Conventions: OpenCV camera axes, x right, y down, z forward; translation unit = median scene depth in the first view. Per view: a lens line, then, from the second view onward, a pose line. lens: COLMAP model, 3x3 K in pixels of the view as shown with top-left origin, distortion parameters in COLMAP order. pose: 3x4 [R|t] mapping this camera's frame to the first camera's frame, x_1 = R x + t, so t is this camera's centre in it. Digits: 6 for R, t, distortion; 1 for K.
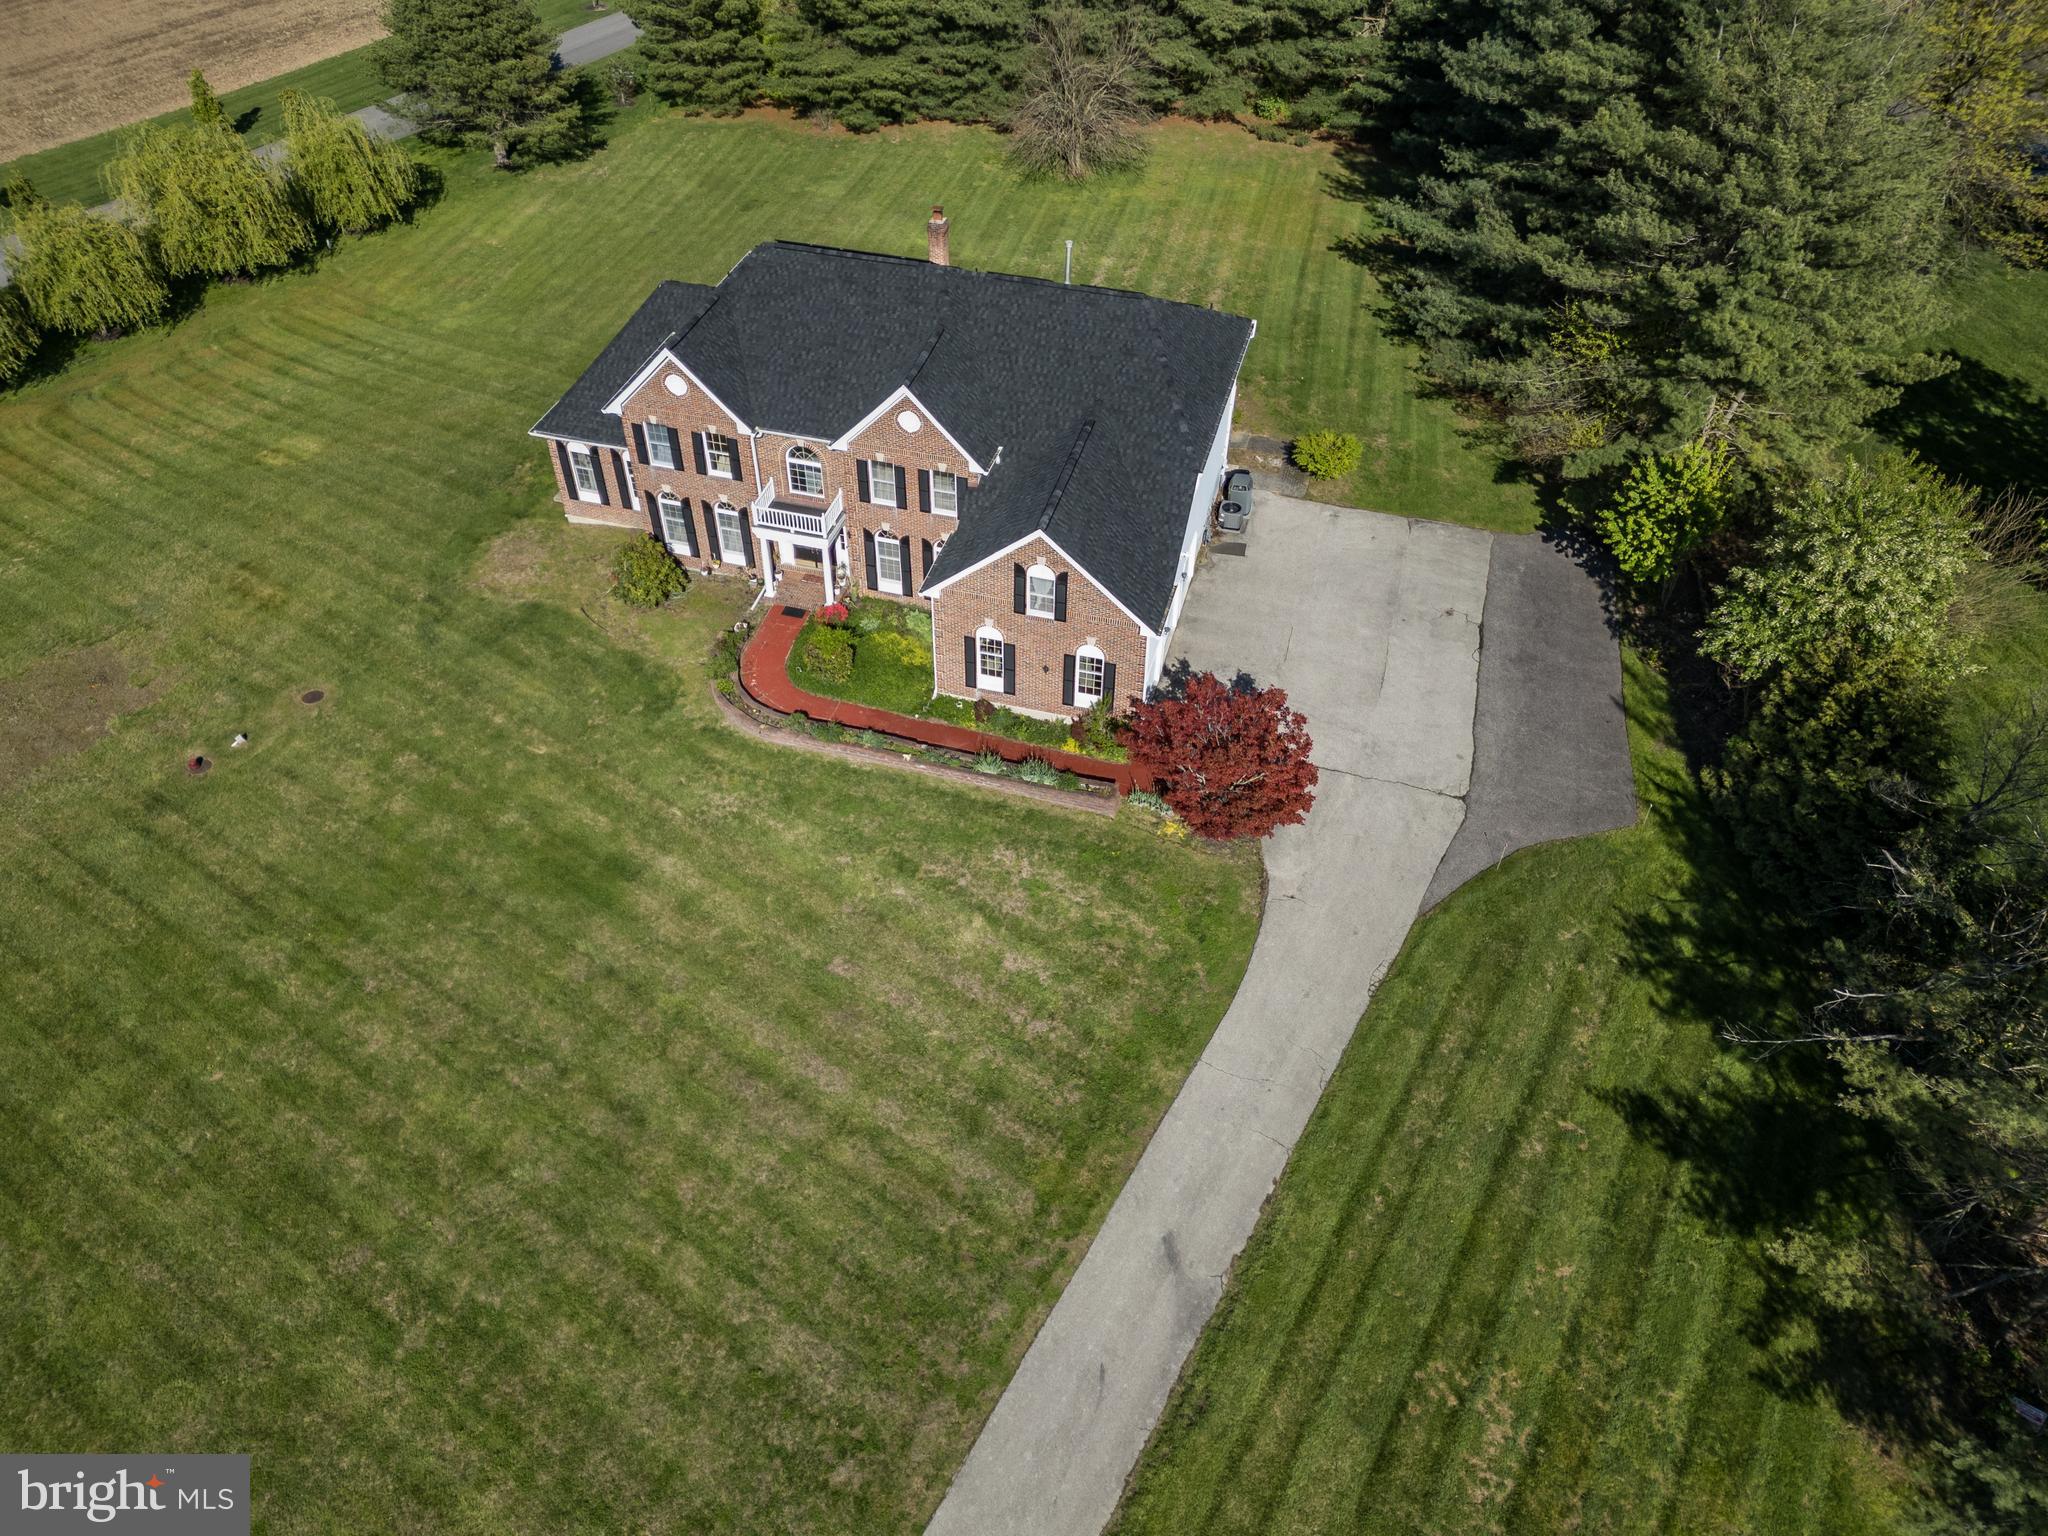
lens RADIAL K [[1500.4, 0, 1009.4], [0, 1500.4, 707.7], [0, 0, 1]] dist [0.068918, -0.059875]
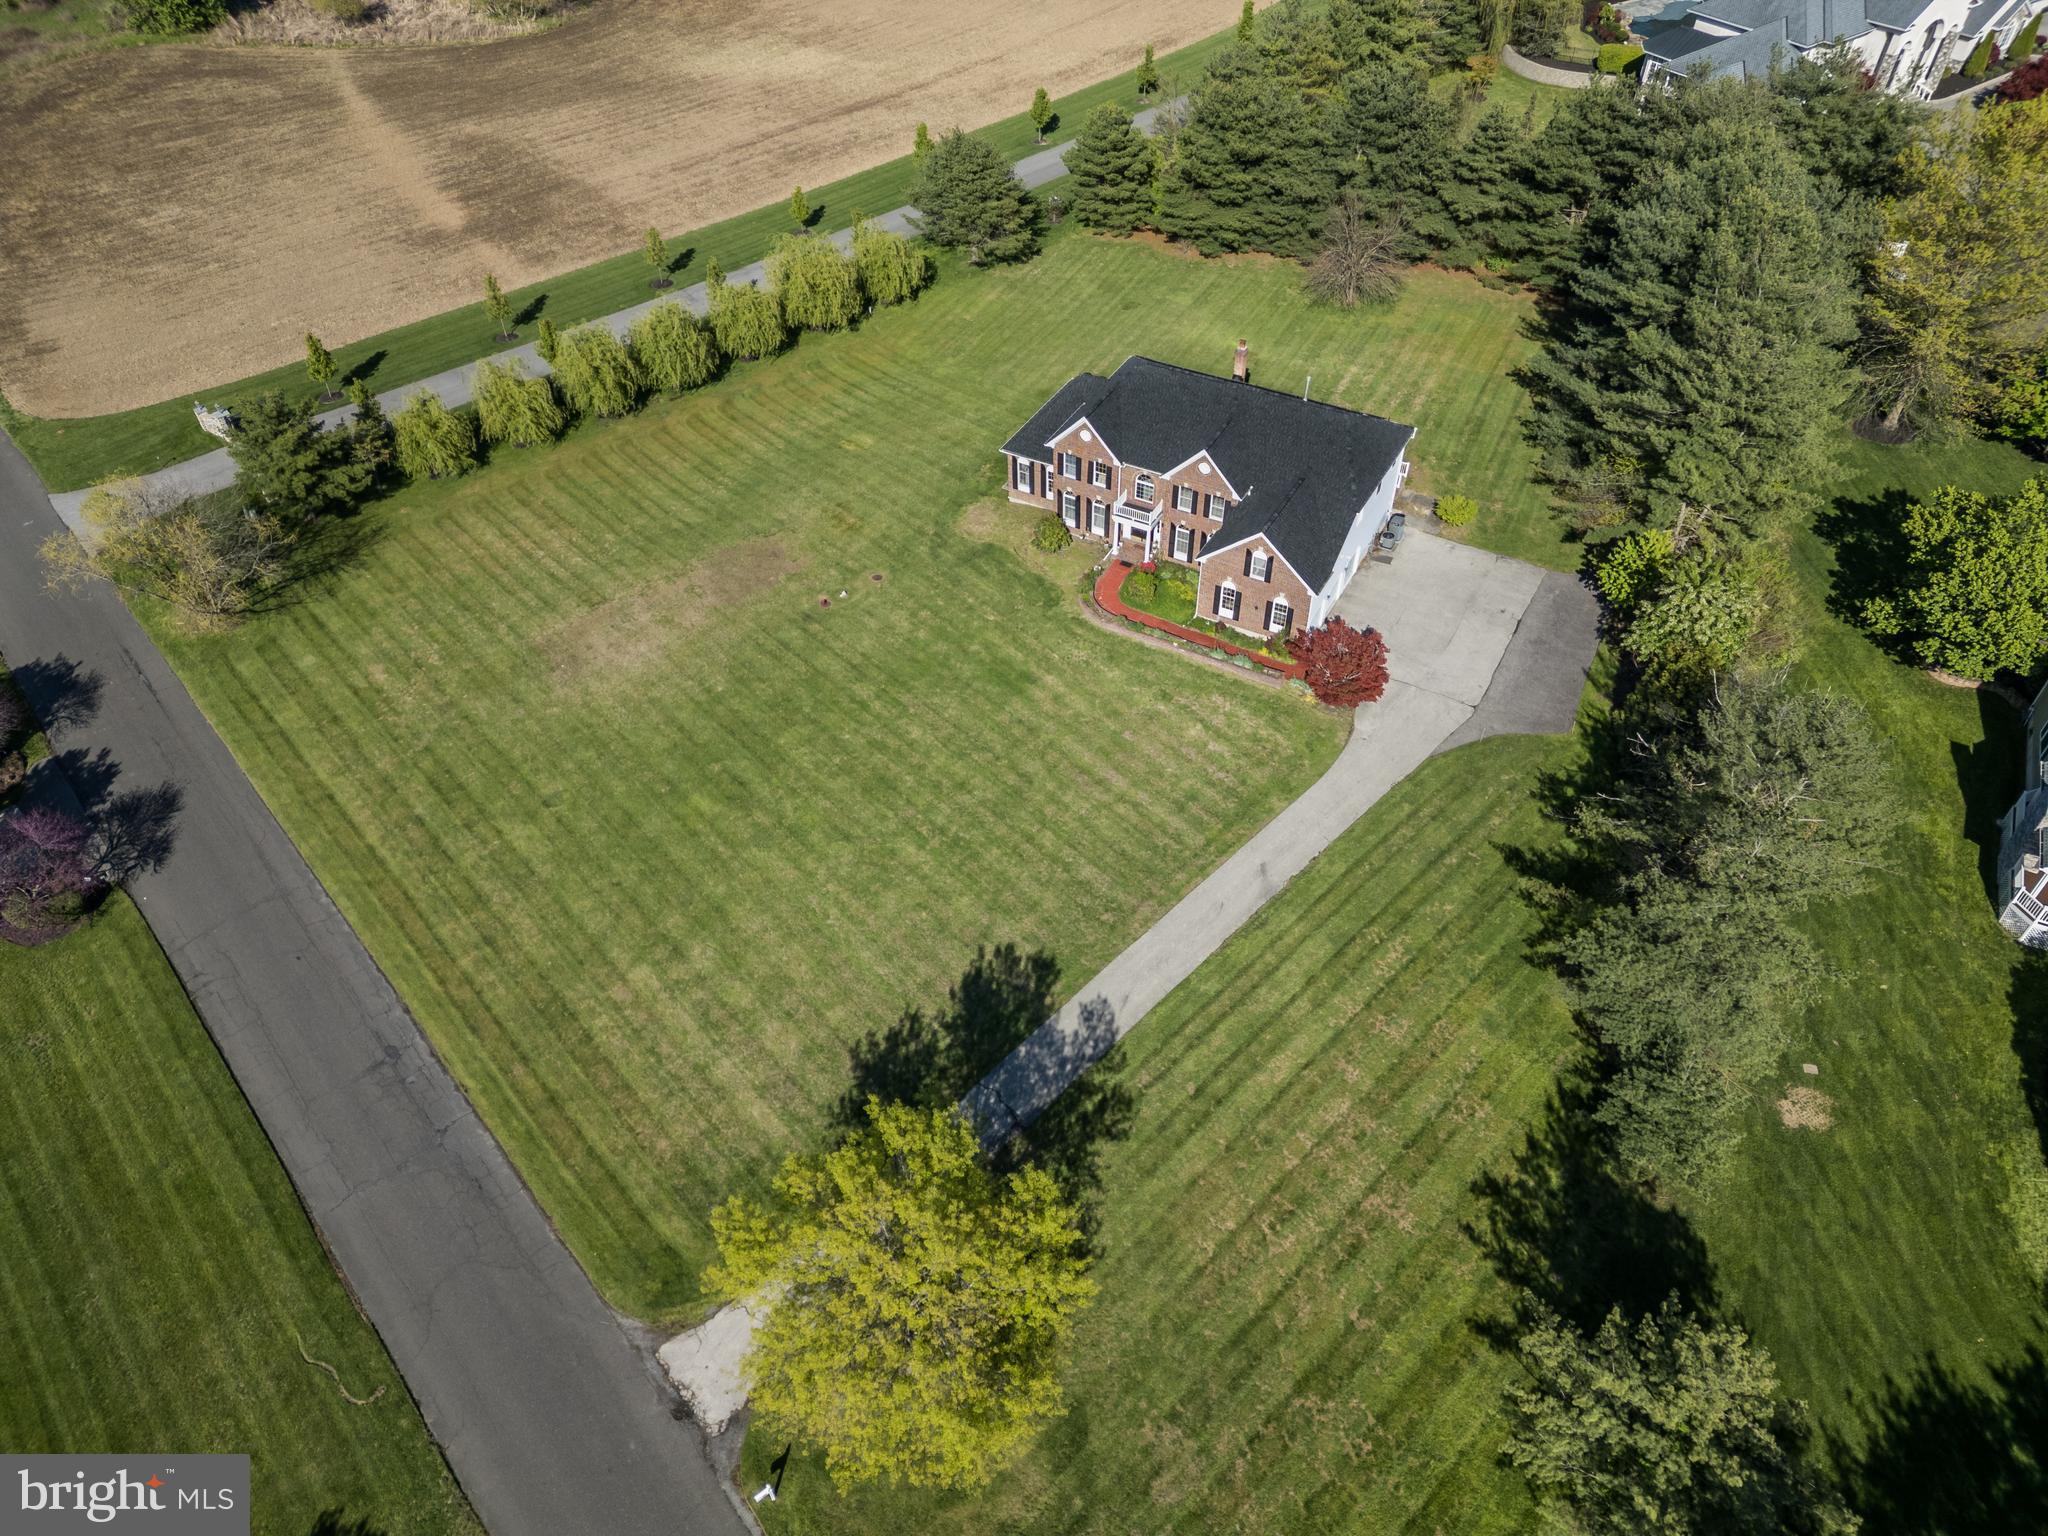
lens RADIAL K [[1410.3, 0, 1010.5], [0, 1410.3, 786.4], [0, 0, 1]] dist [0.100528, -0.150110]
pose [[0.972590, 0.150516, -0.177238, 0.068046], [-0.139444, 0.987504, 0.073423, 0.100361], [0.186075, -0.046695, 0.981425, -0.759003]]
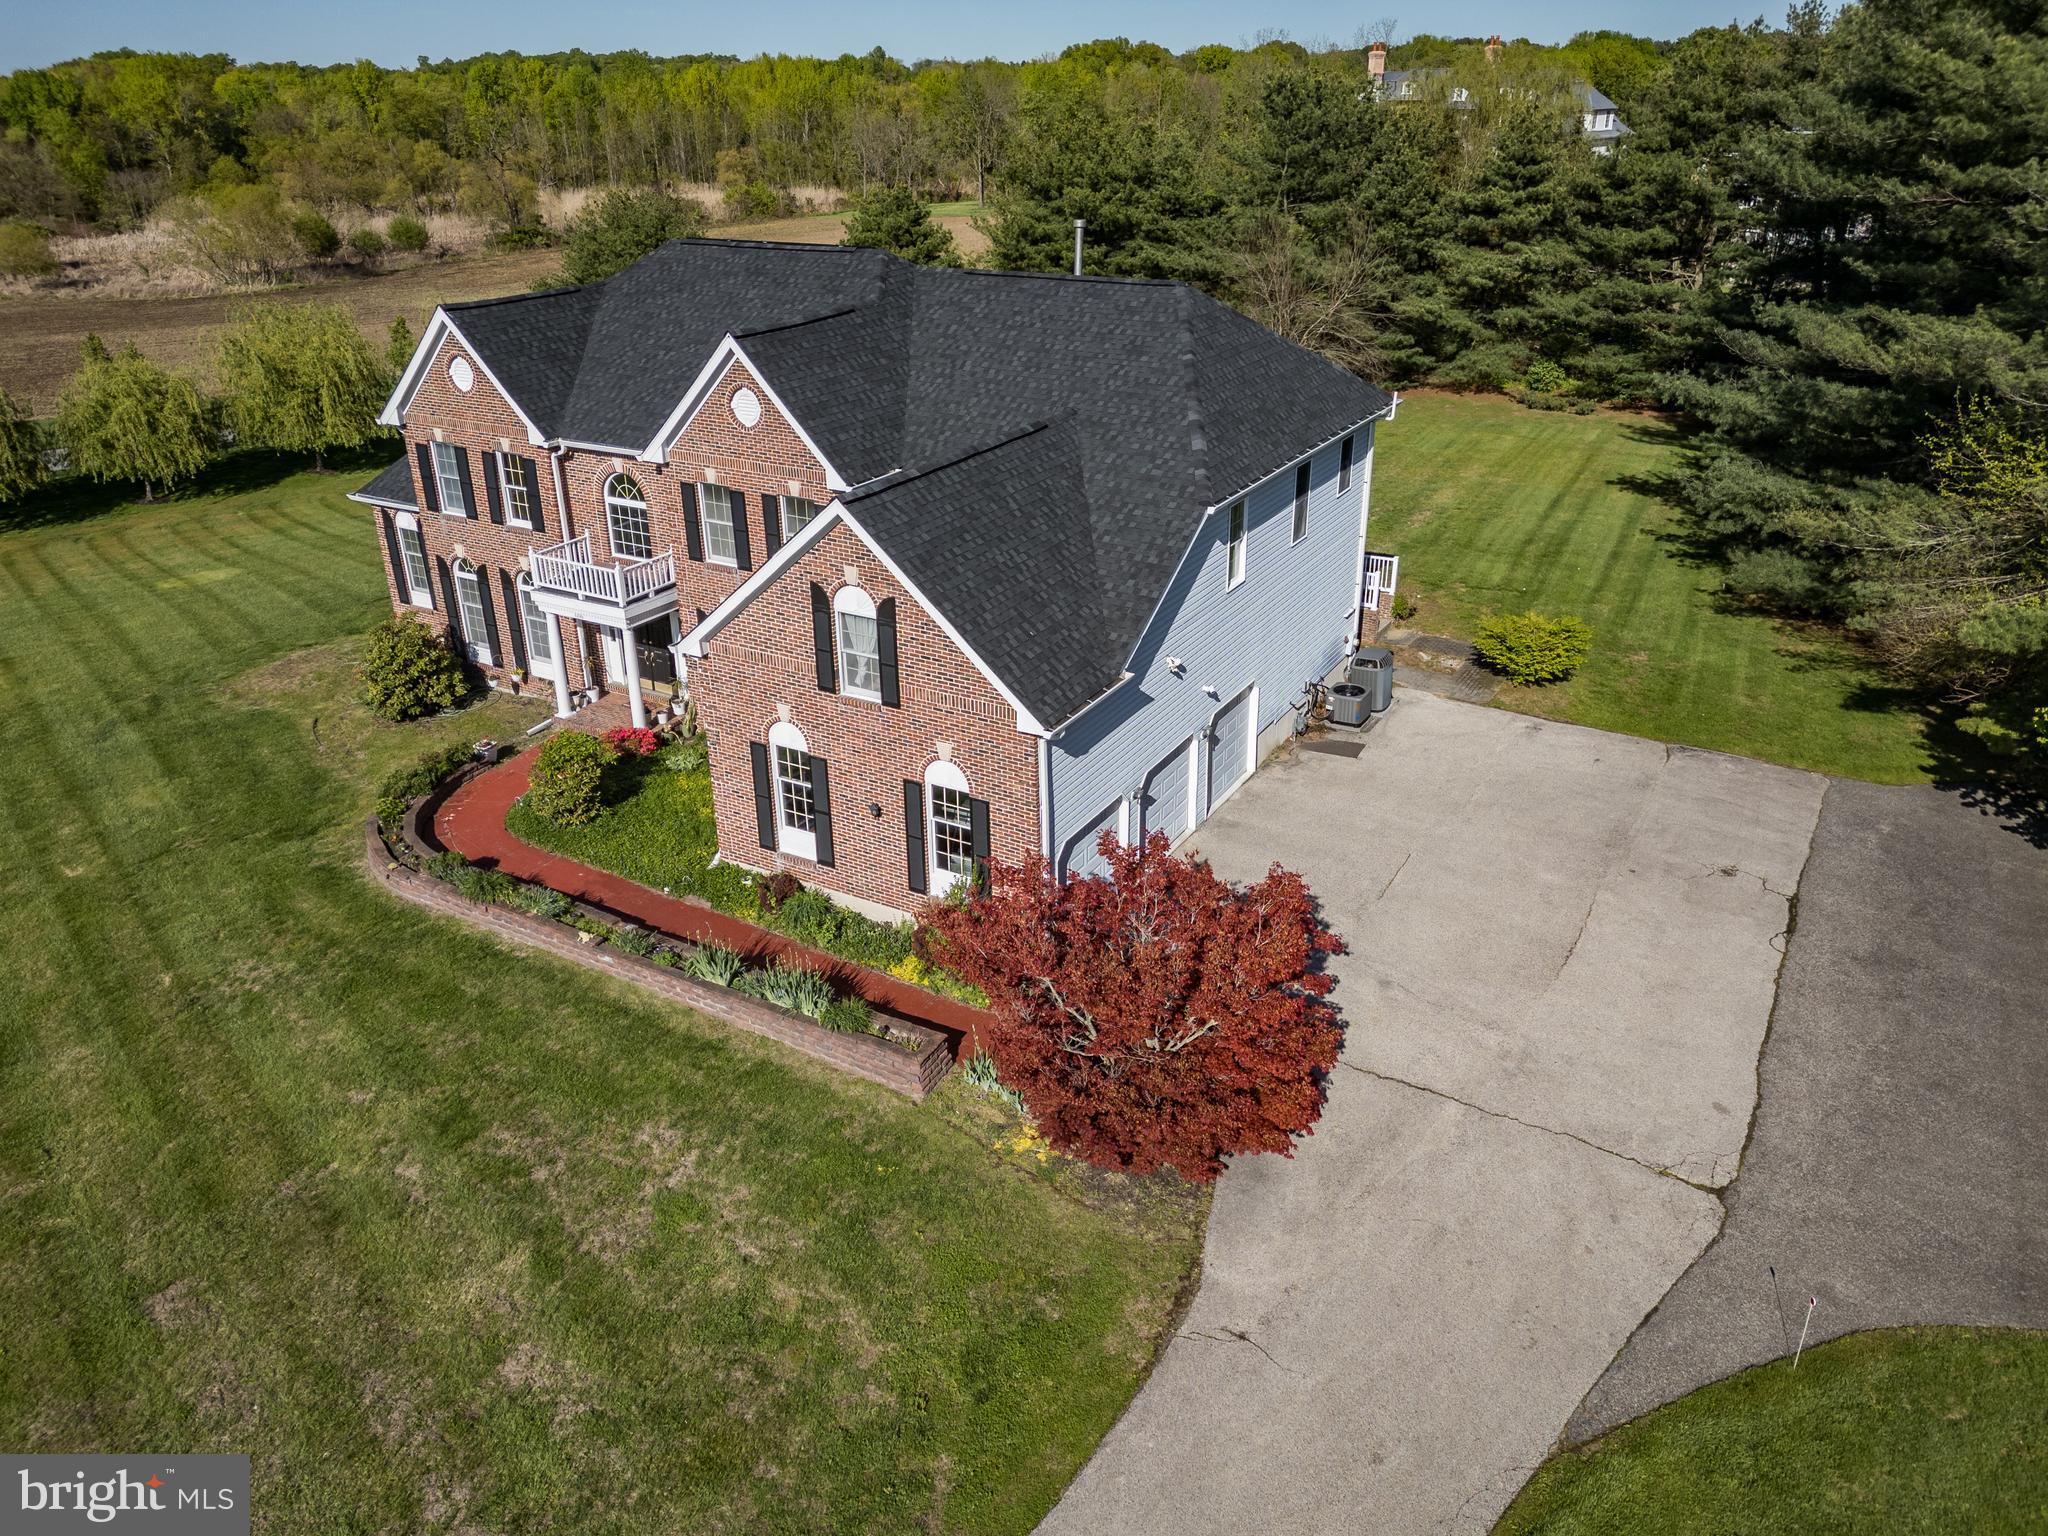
lens RADIAL K [[1455.9, 0, 1028.6], [0, 1455.9, 700.1], [0, 0, 1]] dist [0.060704, -0.061228]
pose [[0.966990, 0.077487, -0.242748, 0.187875], [-0.153397, 0.937704, -0.311737, 0.084647], [0.203470, 0.338683, 0.918637, 0.488251]]
